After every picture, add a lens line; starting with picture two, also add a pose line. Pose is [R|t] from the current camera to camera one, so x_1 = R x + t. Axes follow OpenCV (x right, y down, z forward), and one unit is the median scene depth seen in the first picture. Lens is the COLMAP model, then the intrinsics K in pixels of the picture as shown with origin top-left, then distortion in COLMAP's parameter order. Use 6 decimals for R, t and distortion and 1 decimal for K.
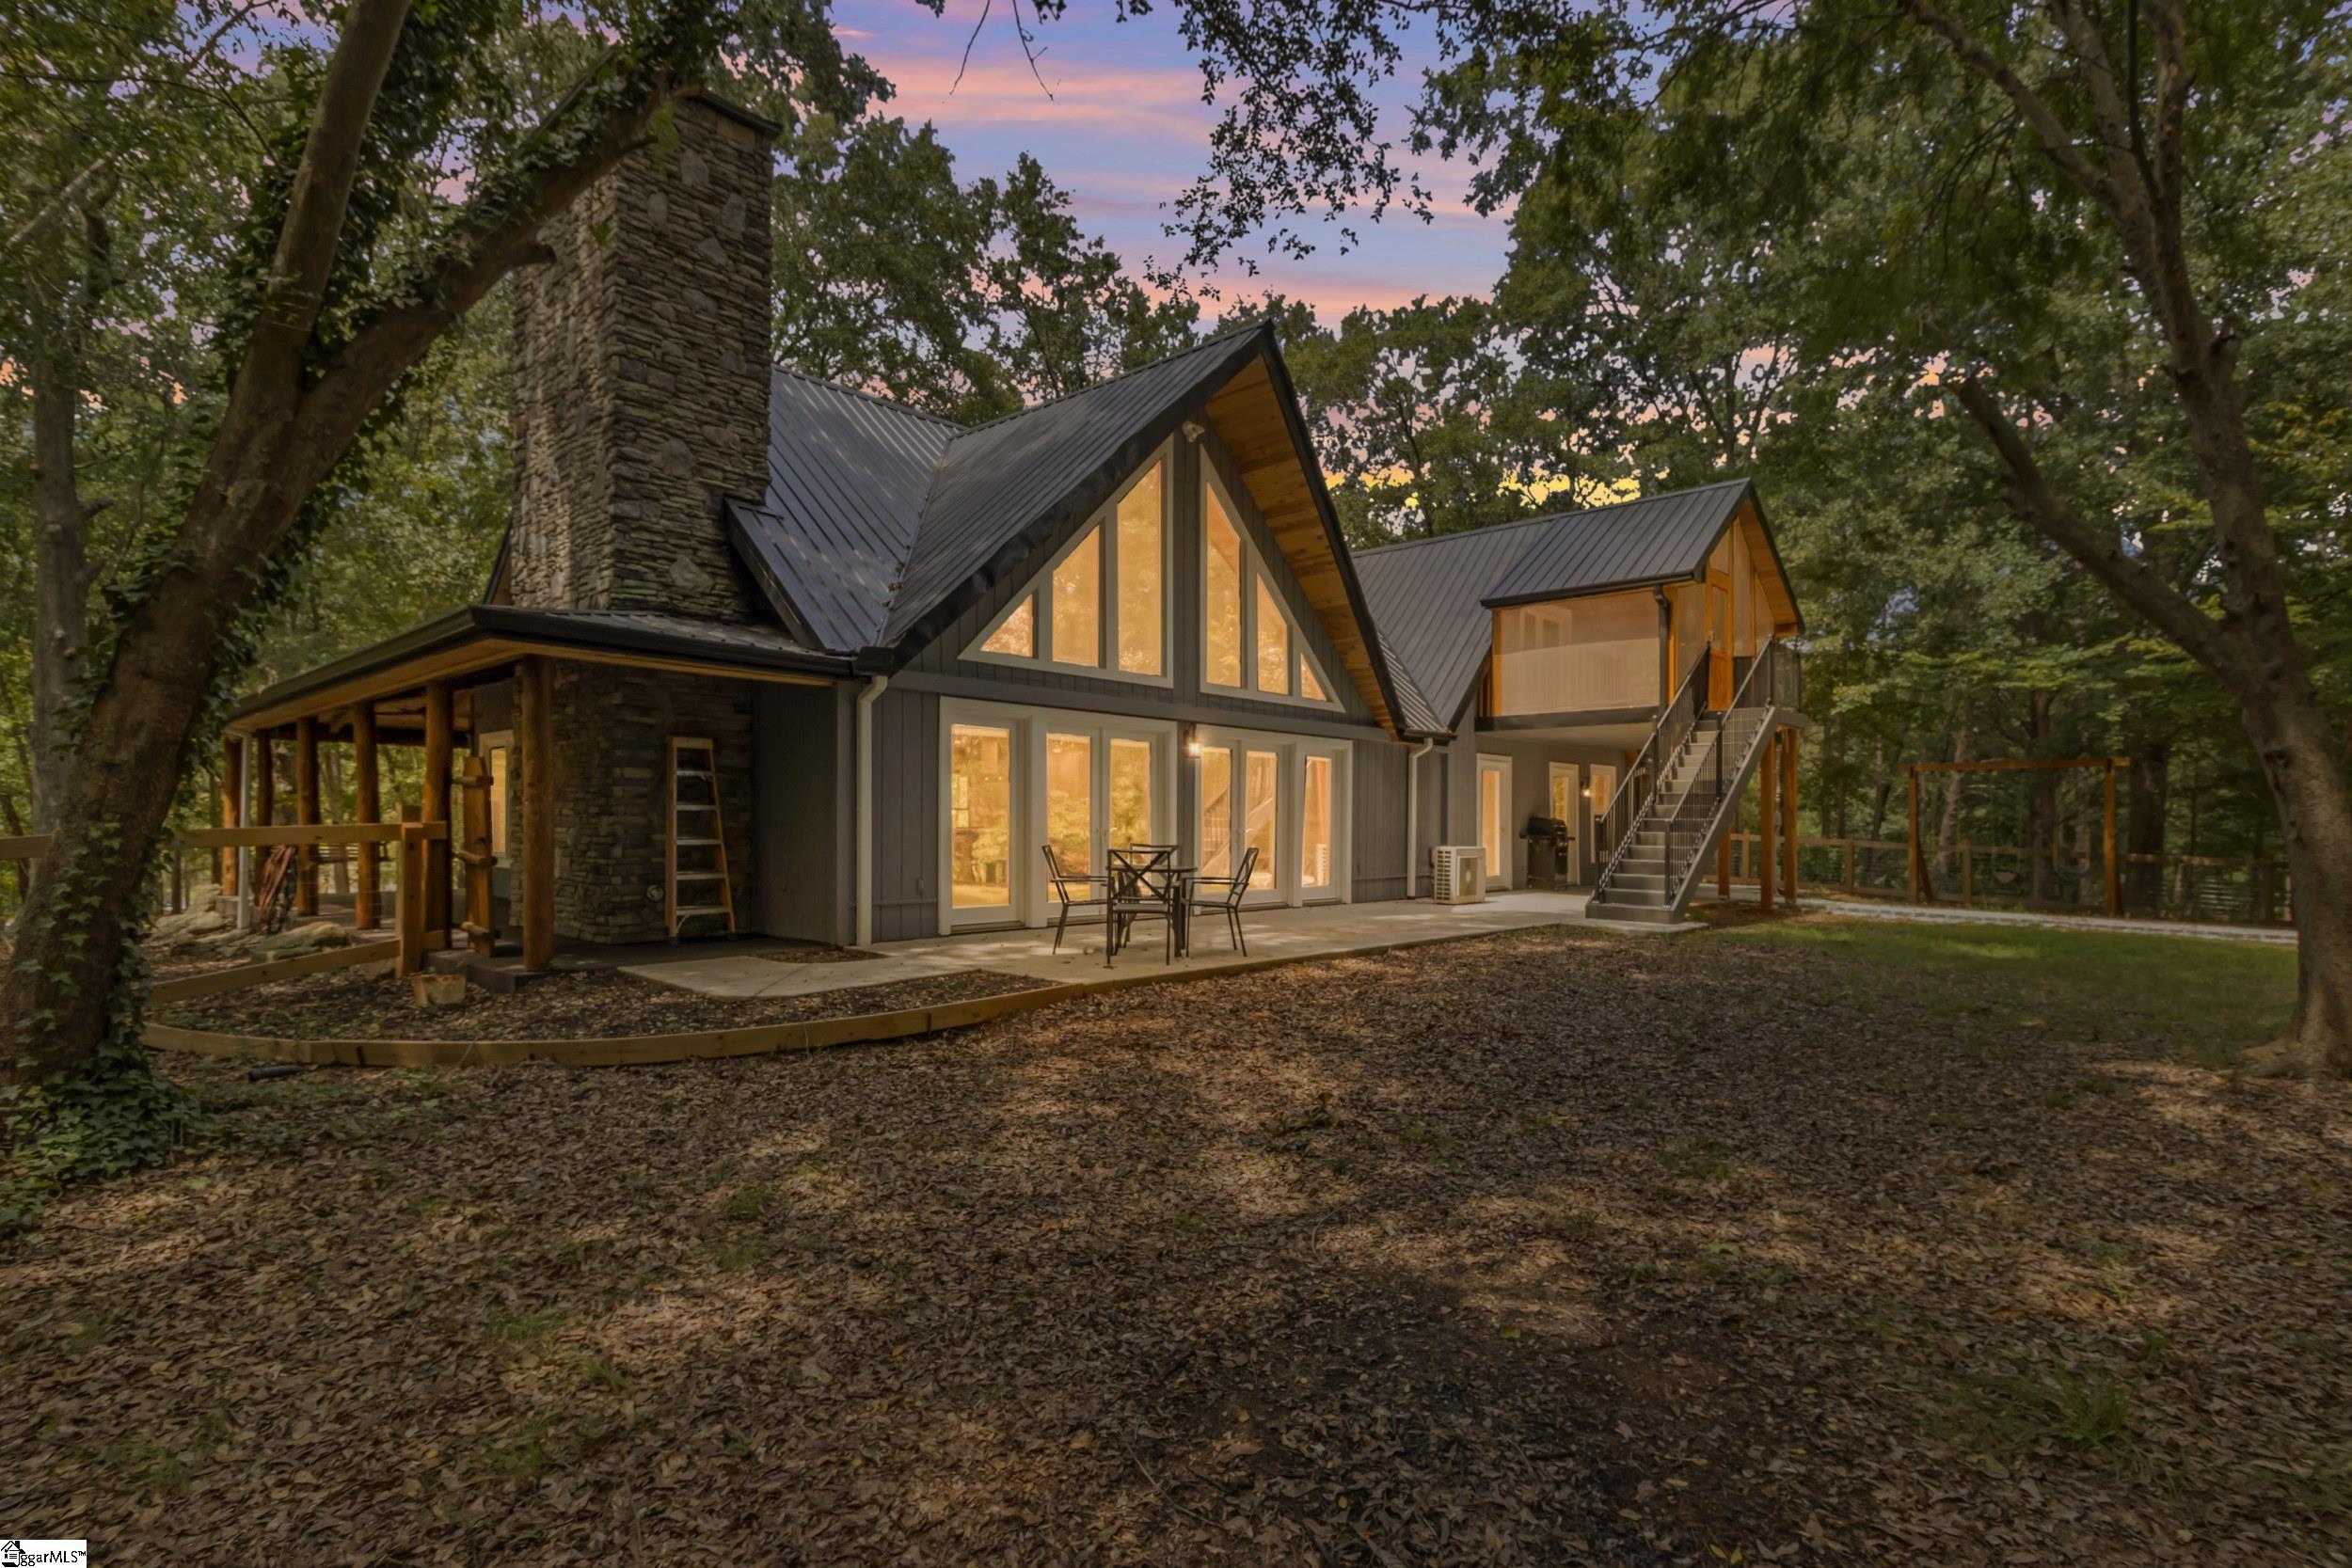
lens RADIAL K [[1142.4, 0, 1177.2], [0, 1142.4, 799.2], [0, 0, 1]] dist [-0.002807, 0.003040]
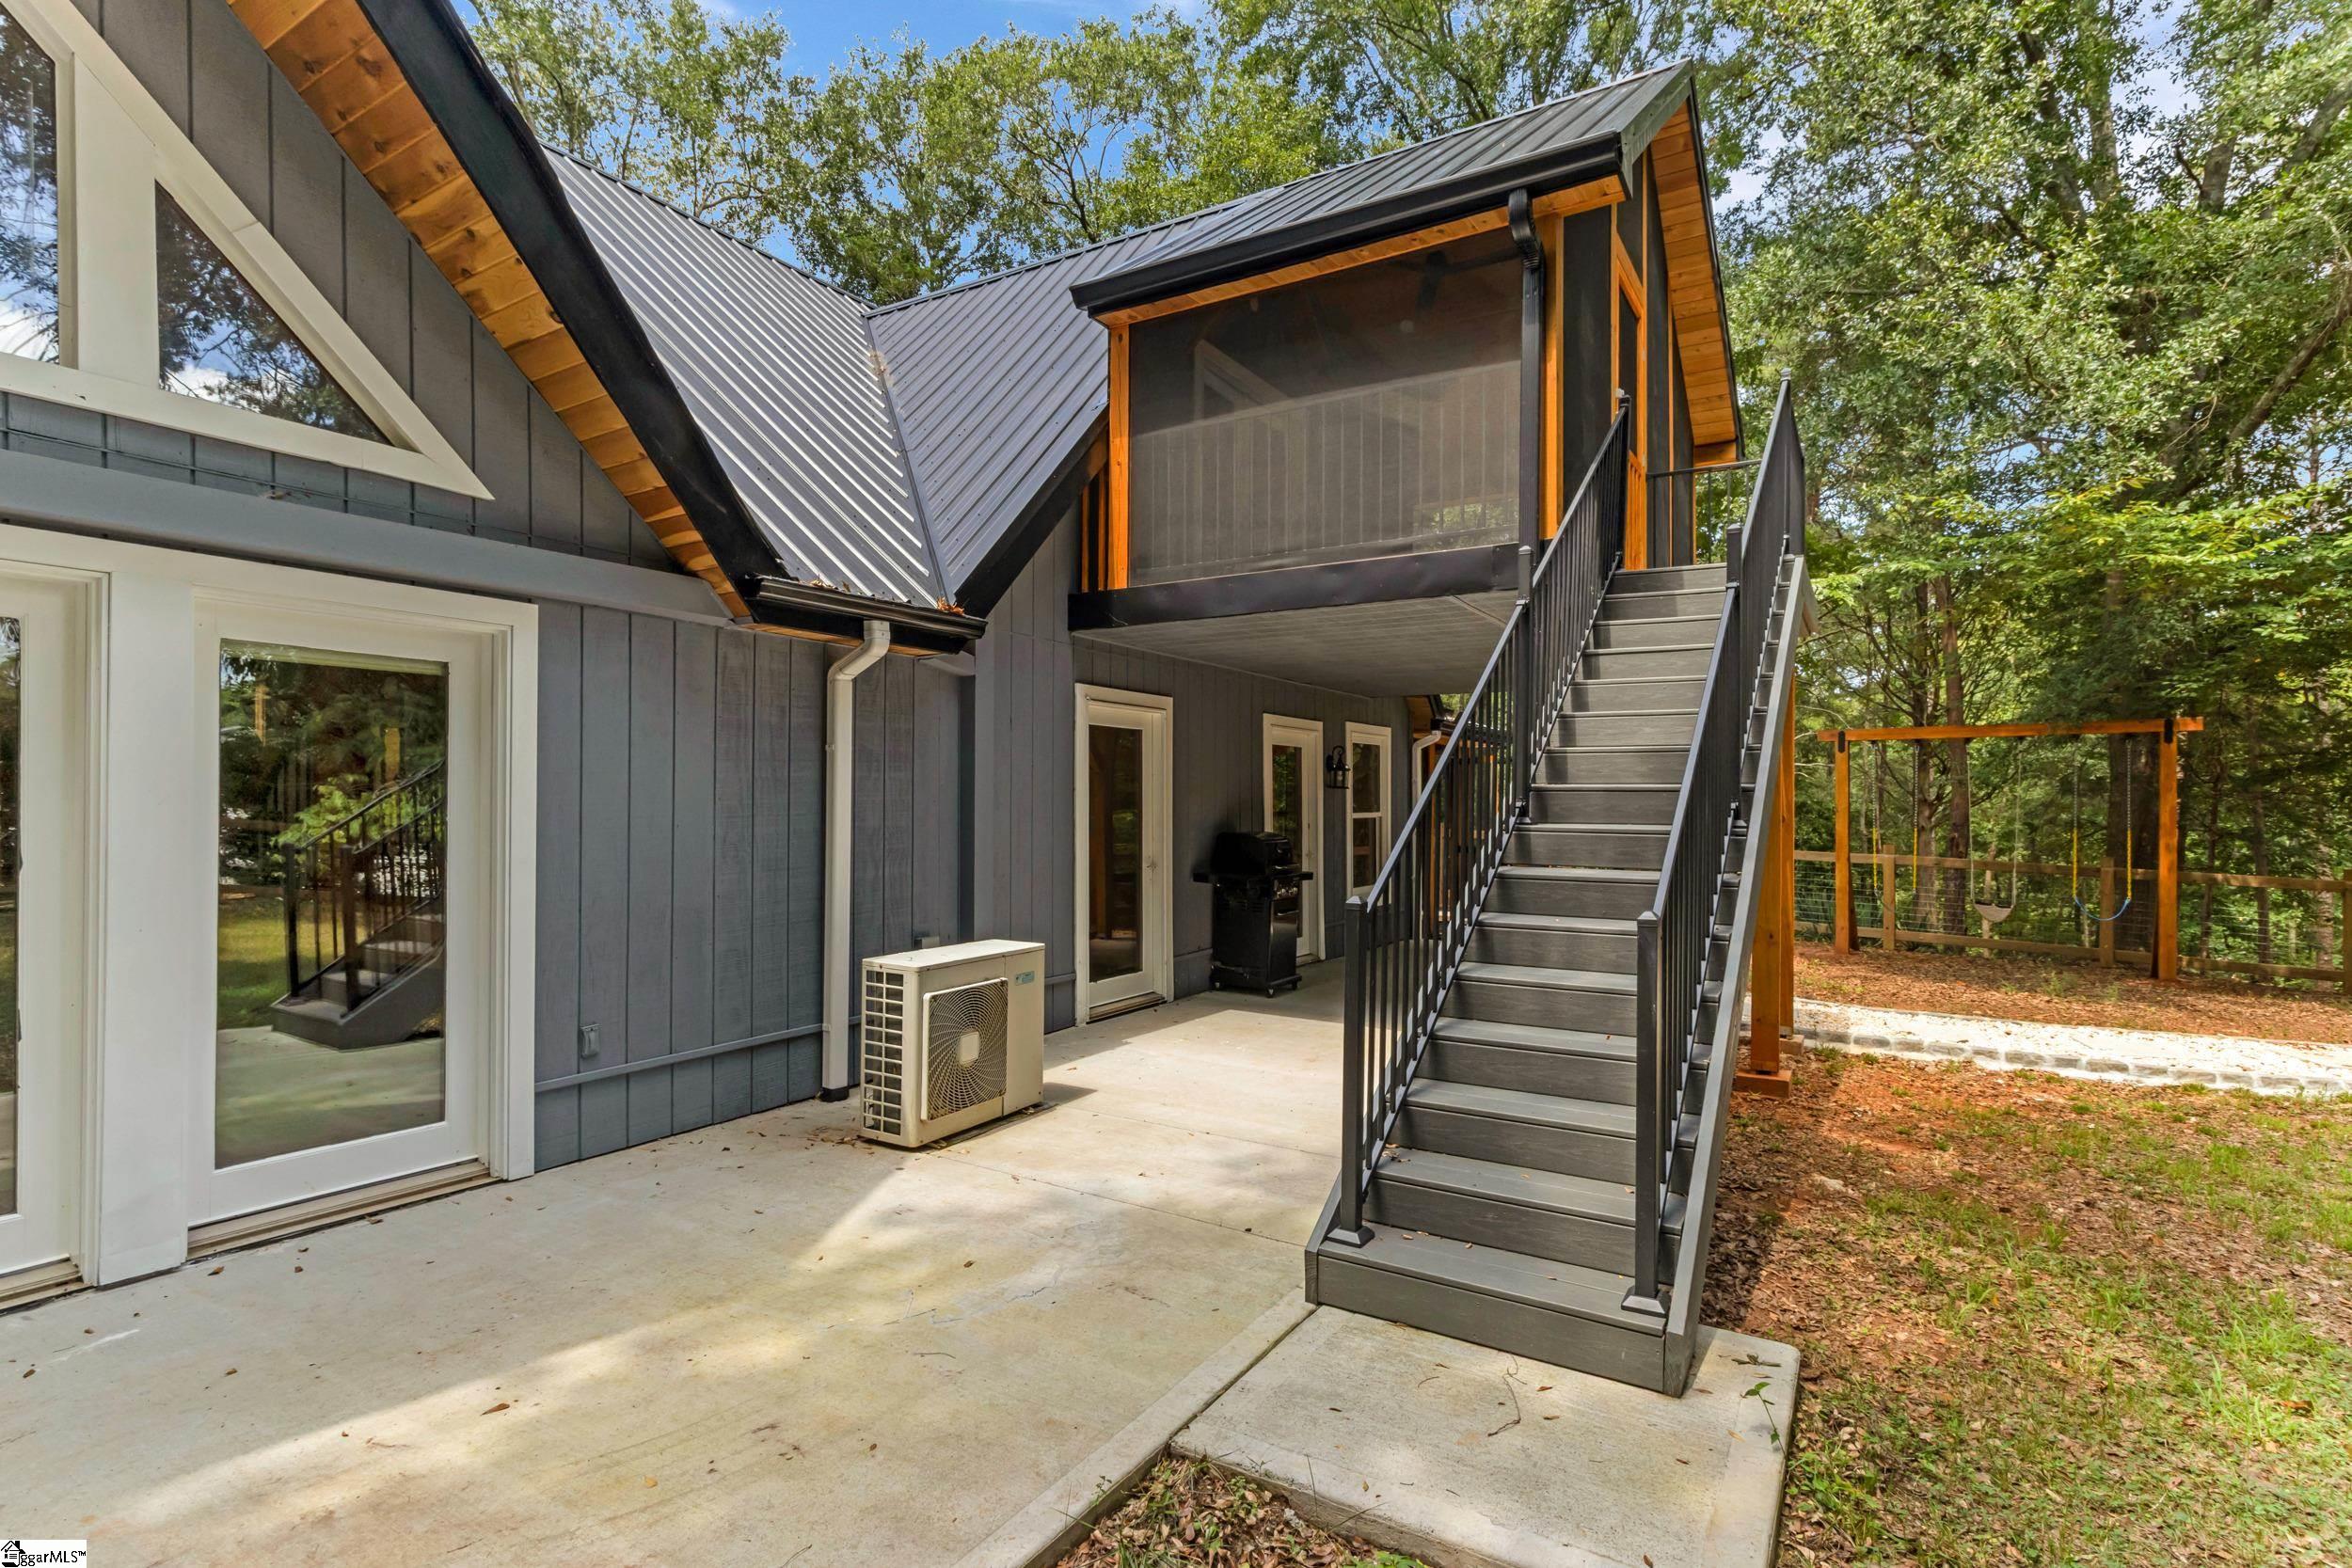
lens RADIAL K [[1142.4, 0, 1175.0], [0, 1142.4, 786.9], [0, 0, 1]] dist [-0.002807, 0.003040]
pose [[0.980725, -0.000951, 0.195392, 0.241339], [-0.001448, 0.999925, 0.012136, -0.008775], [-0.195389, -0.012185, 0.980650, 0.656678]]
